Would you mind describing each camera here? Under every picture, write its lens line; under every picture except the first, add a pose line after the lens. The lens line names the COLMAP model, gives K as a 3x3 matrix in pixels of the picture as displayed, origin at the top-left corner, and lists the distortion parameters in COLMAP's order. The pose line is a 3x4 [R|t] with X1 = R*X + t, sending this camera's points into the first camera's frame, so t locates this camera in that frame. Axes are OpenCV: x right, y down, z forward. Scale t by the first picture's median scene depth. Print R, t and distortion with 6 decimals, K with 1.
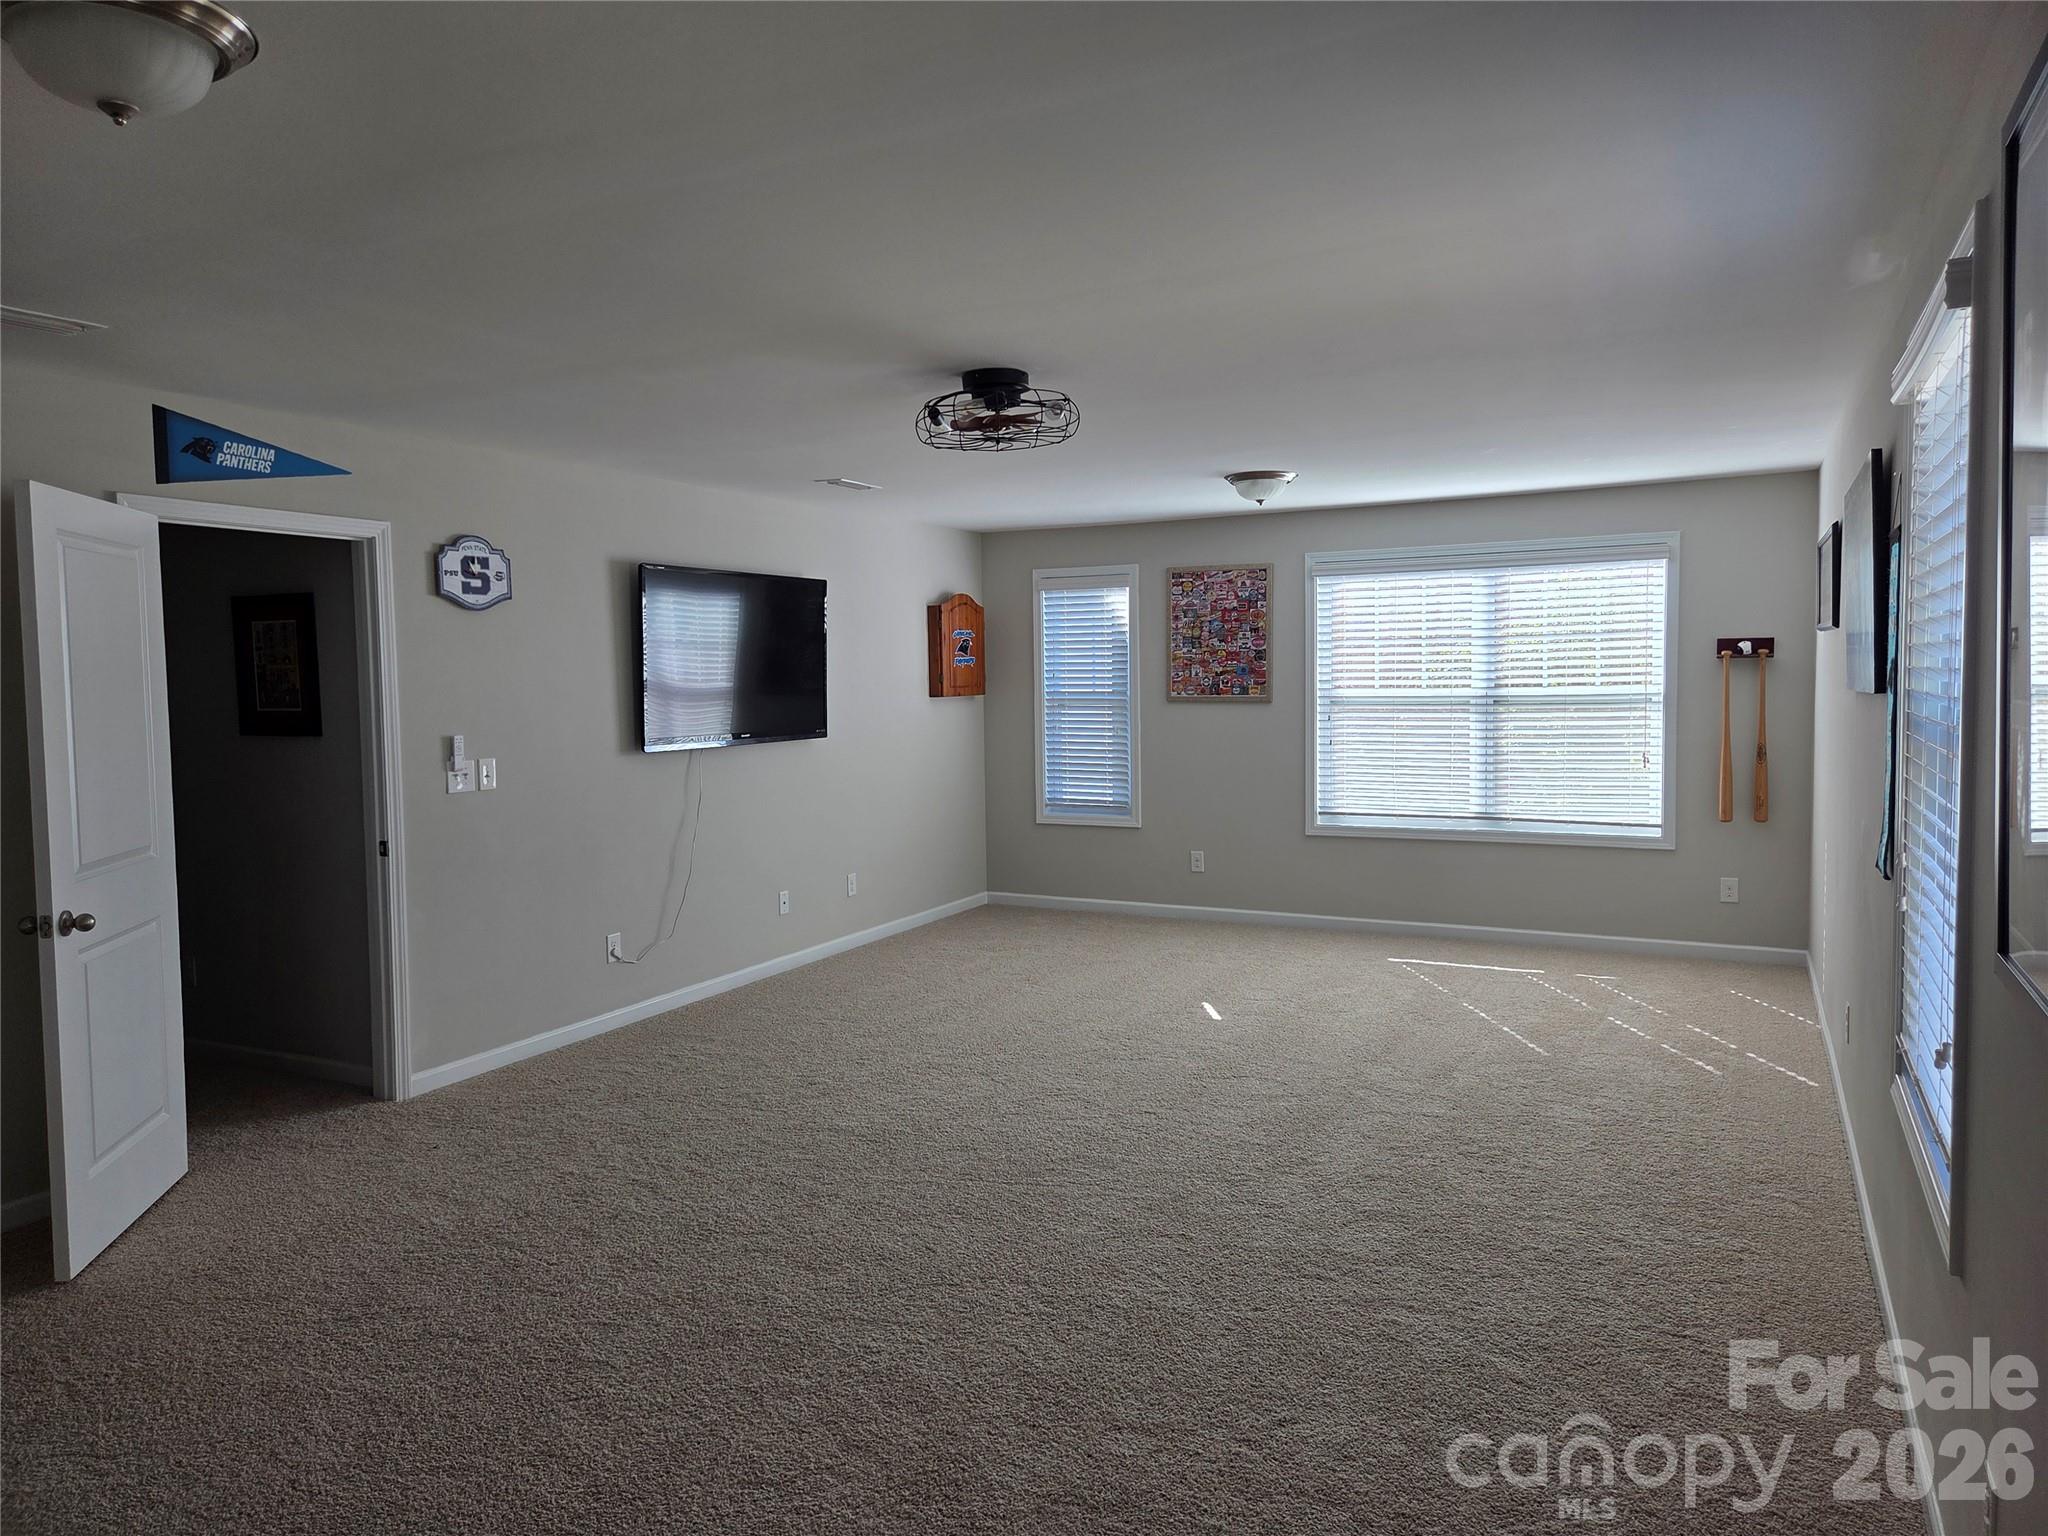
lens RADIAL K [[1355.8, 0, 1020.6], [0, 1355.8, 759.4], [0, 0, 1]] dist [0.082405, -0.067204]
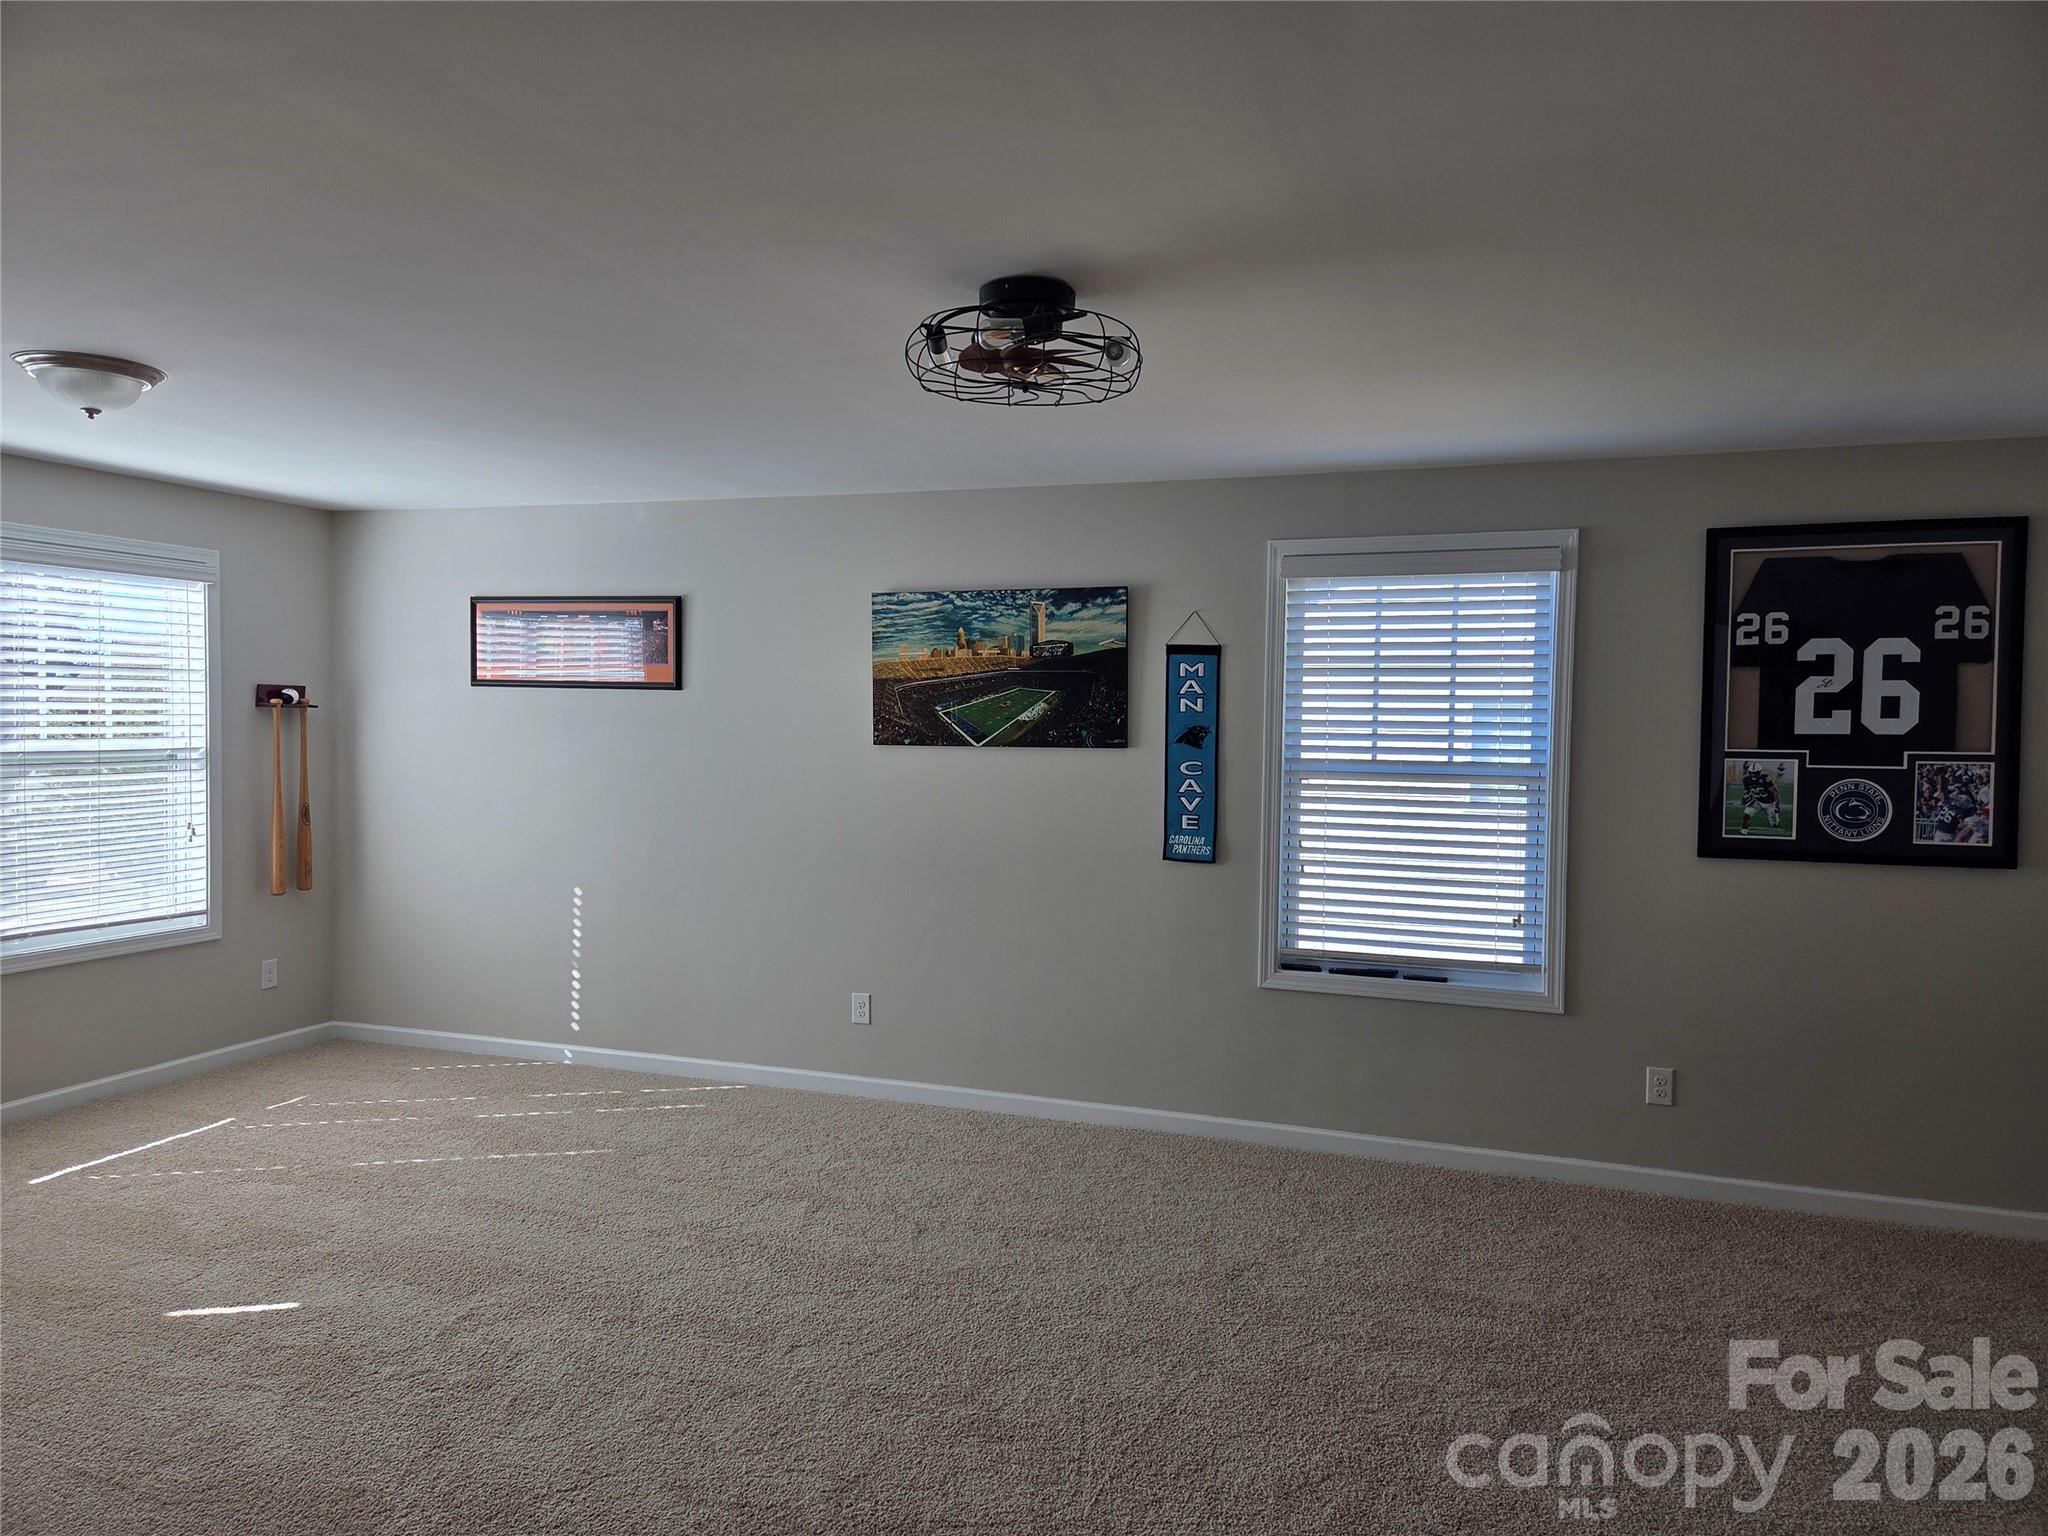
lens RADIAL K [[1355.8, 0, 1020.6], [0, 1355.8, 759.4], [0, 0, 1]] dist [0.082405, -0.067204]
pose [[-0.119639, -0.014080, 0.992718, -0.399331], [0.053496, 0.998355, 0.020607, -0.032461], [-0.991375, 0.055572, -0.118689, 0.622021]]
